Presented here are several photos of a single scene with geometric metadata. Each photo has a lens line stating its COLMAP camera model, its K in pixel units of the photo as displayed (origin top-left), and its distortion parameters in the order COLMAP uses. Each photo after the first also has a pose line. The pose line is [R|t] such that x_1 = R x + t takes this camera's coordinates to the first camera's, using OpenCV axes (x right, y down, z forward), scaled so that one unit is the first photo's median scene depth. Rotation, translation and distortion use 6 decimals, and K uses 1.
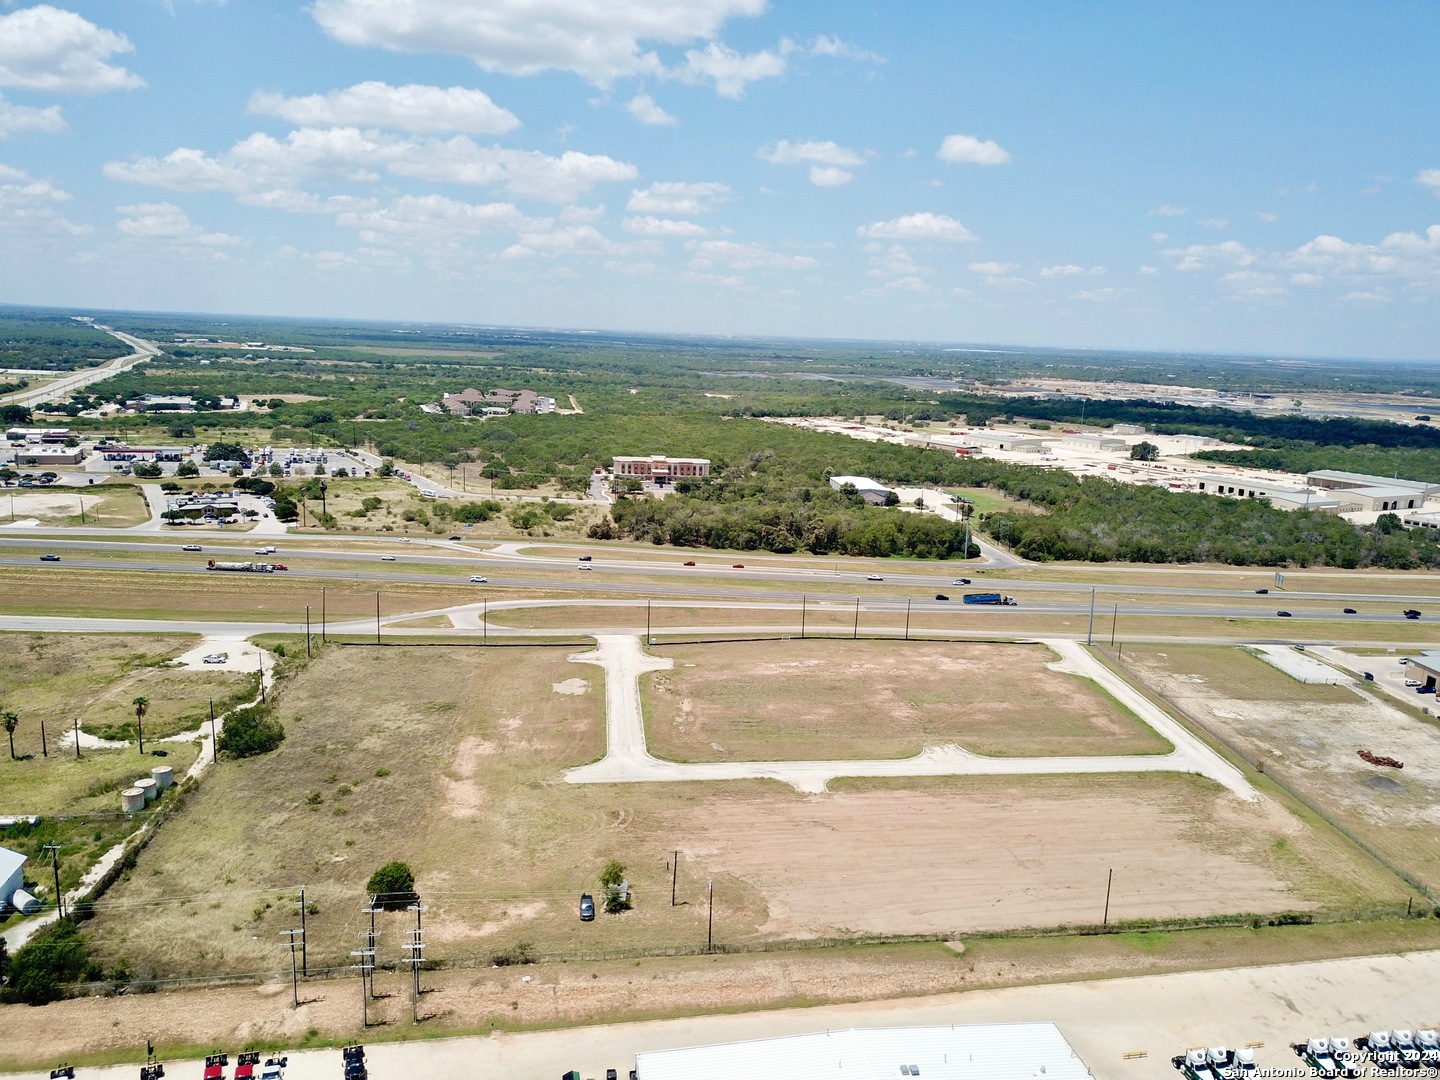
lens RADIAL K [[1100.9, 0, 729.4], [0, 1100.9, 550.1], [0, 0, 1]] dist [0.012323, -0.009734]
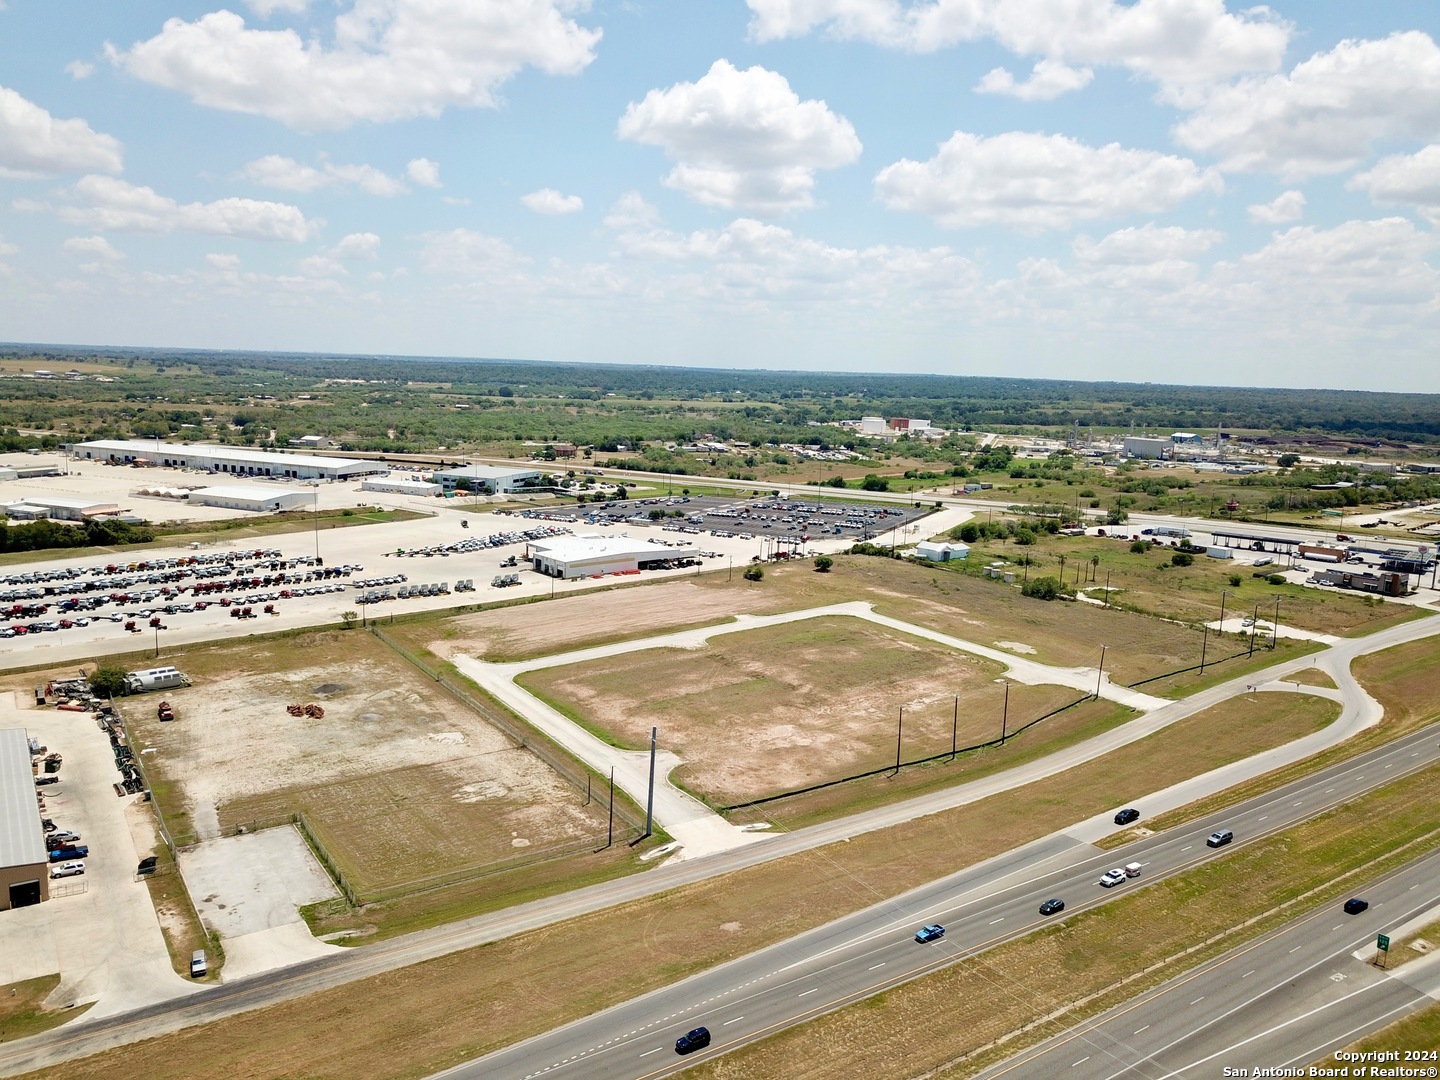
lens RADIAL K [[1100.9, 0, 729.4], [0, 1100.9, 550.1], [0, 0, 1]] dist [0.012323, -0.009734]
pose [[-0.851868, 0.017314, -0.523470, 0.413985], [-0.171174, 0.935367, 0.309497, -0.159681], [0.494995, 0.353255, -0.793846, 1.009964]]
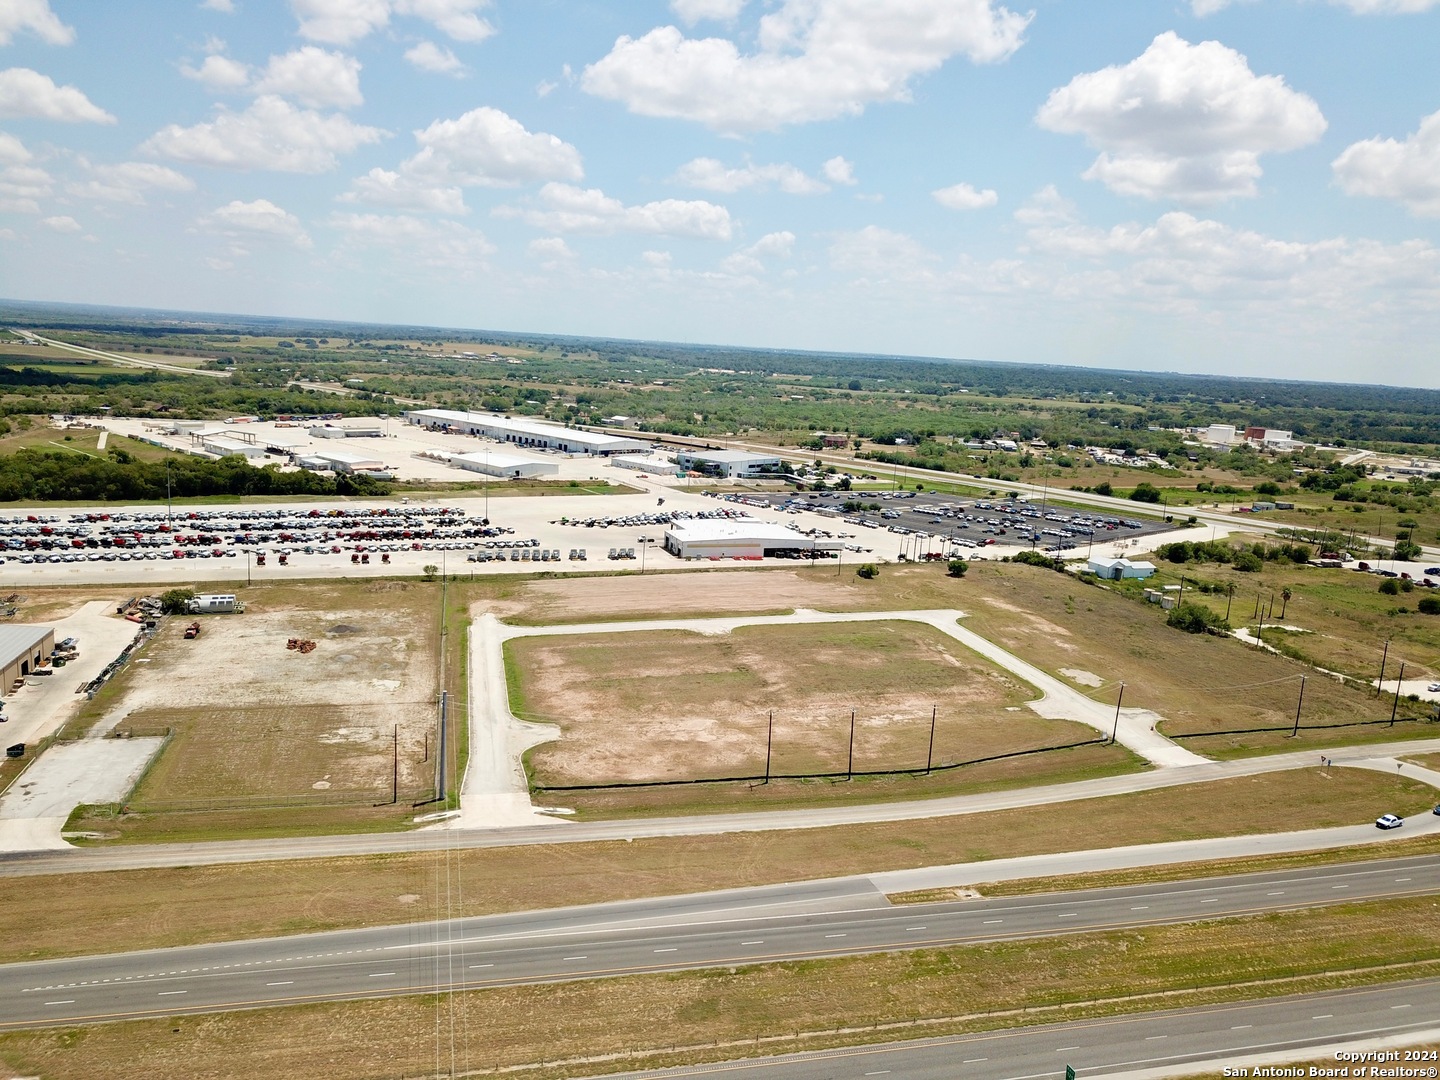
lens RADIAL K [[1104.8, 0, 730.3], [0, 1104.8, 534.4], [0, 0, 1]] dist [0.010283, -0.006885]
pose [[-0.977010, -0.066234, -0.202643, 0.220055], [-0.135873, 0.925915, 0.352449, -0.176758], [0.164286, 0.371880, -0.913628, 1.059110]]
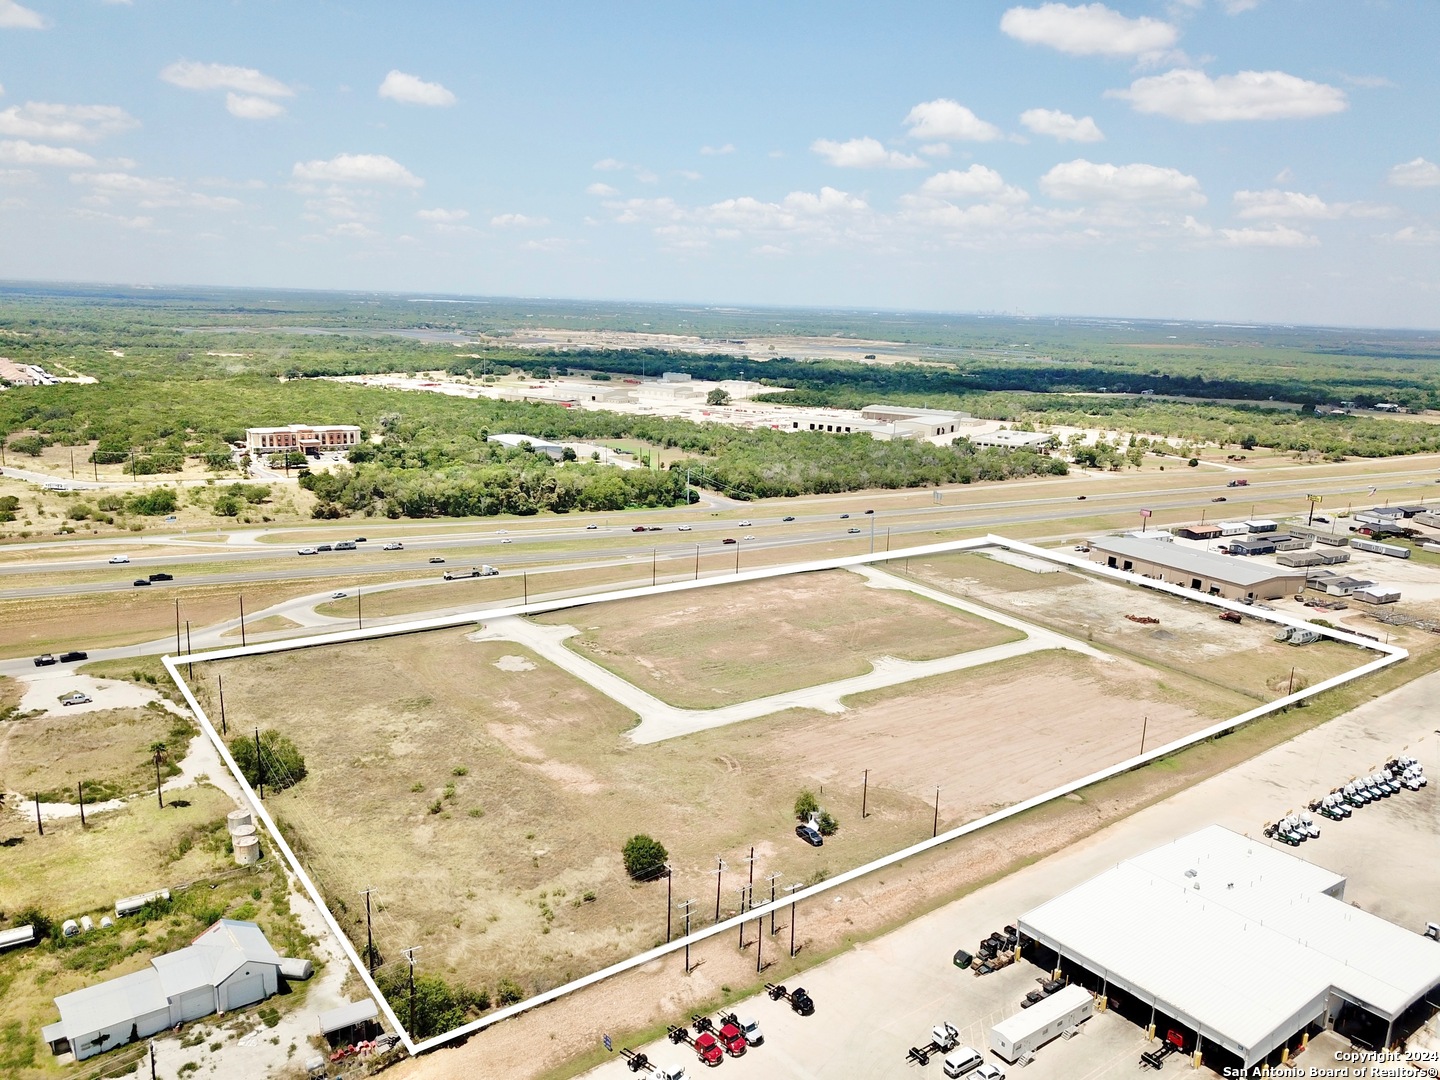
lens RADIAL K [[1102.4, 0, 732.8], [0, 1102.4, 542.3], [0, 0, 1]] dist [0.028605, -0.042372]
pose [[0.886252, -0.106732, 0.450739, -0.236651], [0.090270, 0.994231, 0.057935, -0.013655], [-0.454322, -0.010656, 0.890774, 0.018813]]
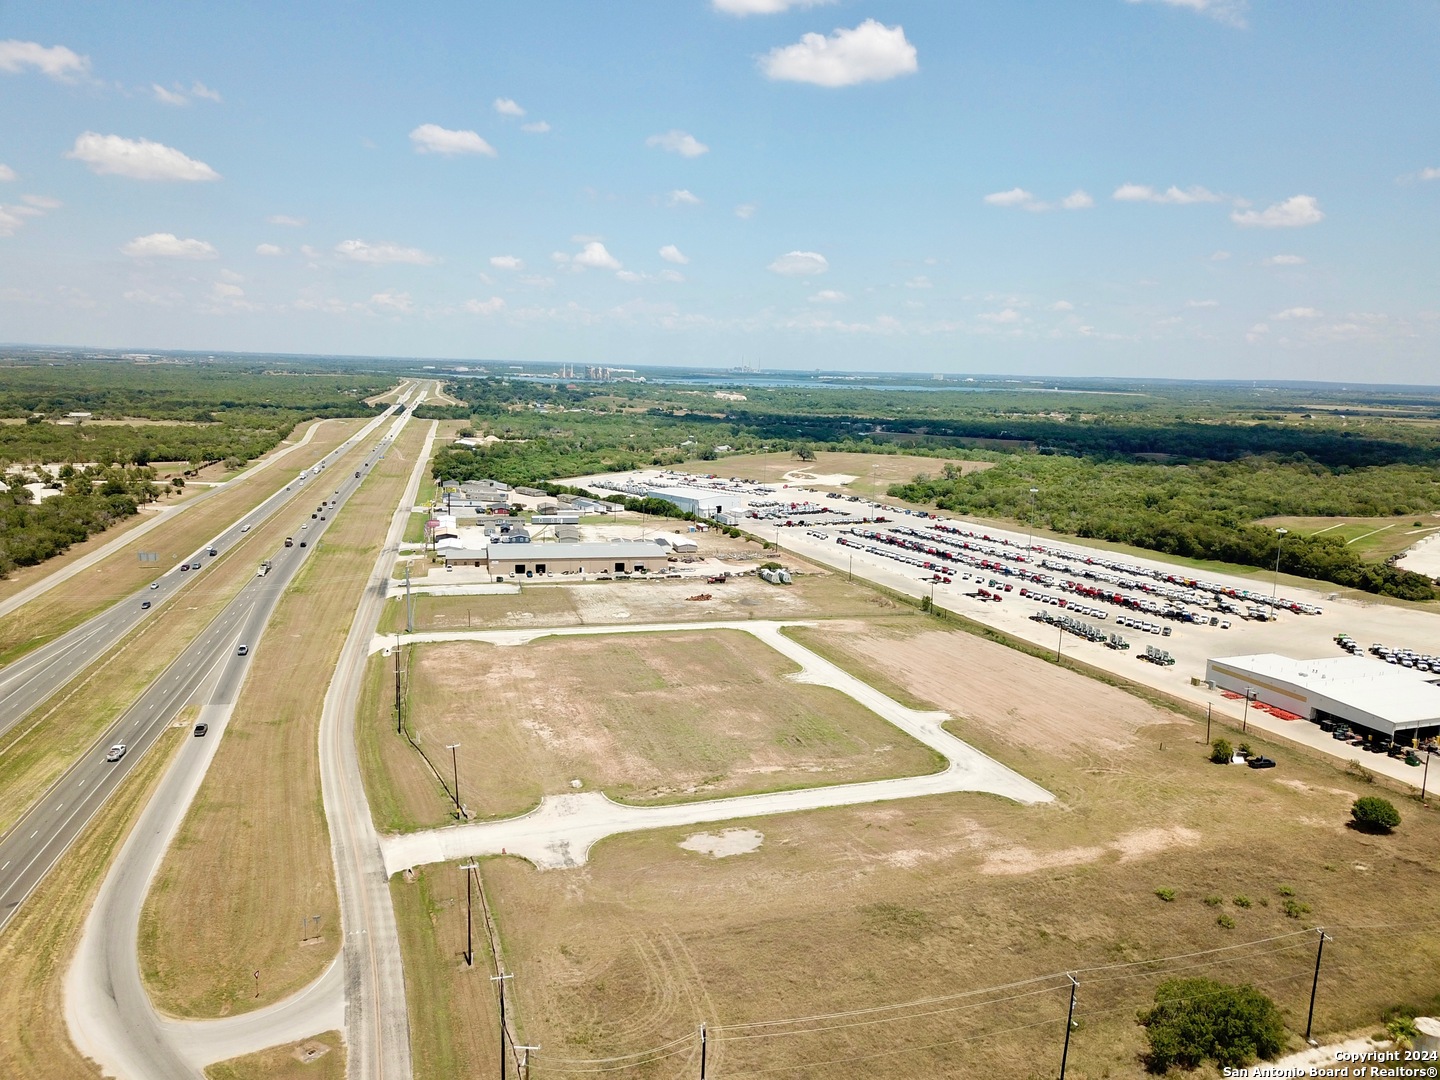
lens RADIAL K [[1095.8, 0, 728.8], [0, 1095.8, 574.7], [0, 0, 1]] dist [0.011985, -0.009739]
pose [[-0.182708, -0.230605, 0.955740, -0.421646], [0.159192, 0.952337, 0.260216, -0.111707], [-0.970194, 0.199690, -0.137289, 0.617123]]
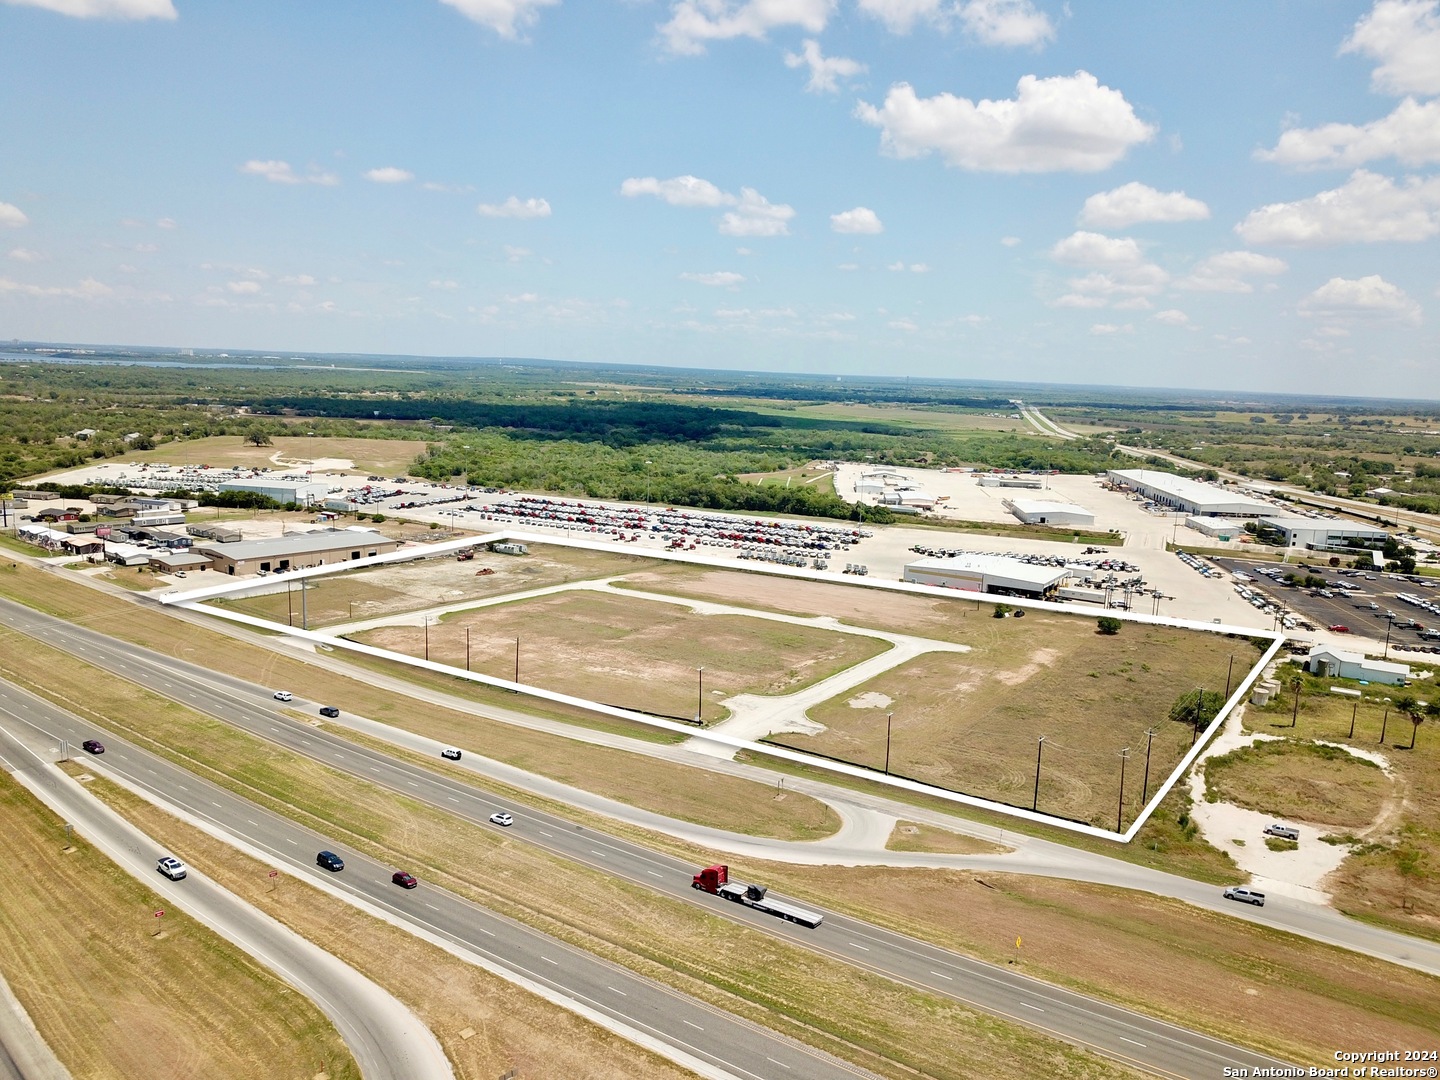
lens RADIAL K [[1095.8, 0, 728.8], [0, 1095.8, 574.7], [0, 0, 1]] dist [0.011985, -0.009739]
pose [[-0.745043, -0.192891, 0.638516, -0.371260], [0.062623, 0.932817, 0.354868, -0.187396], [-0.664070, 0.304378, -0.682910, 0.991164]]
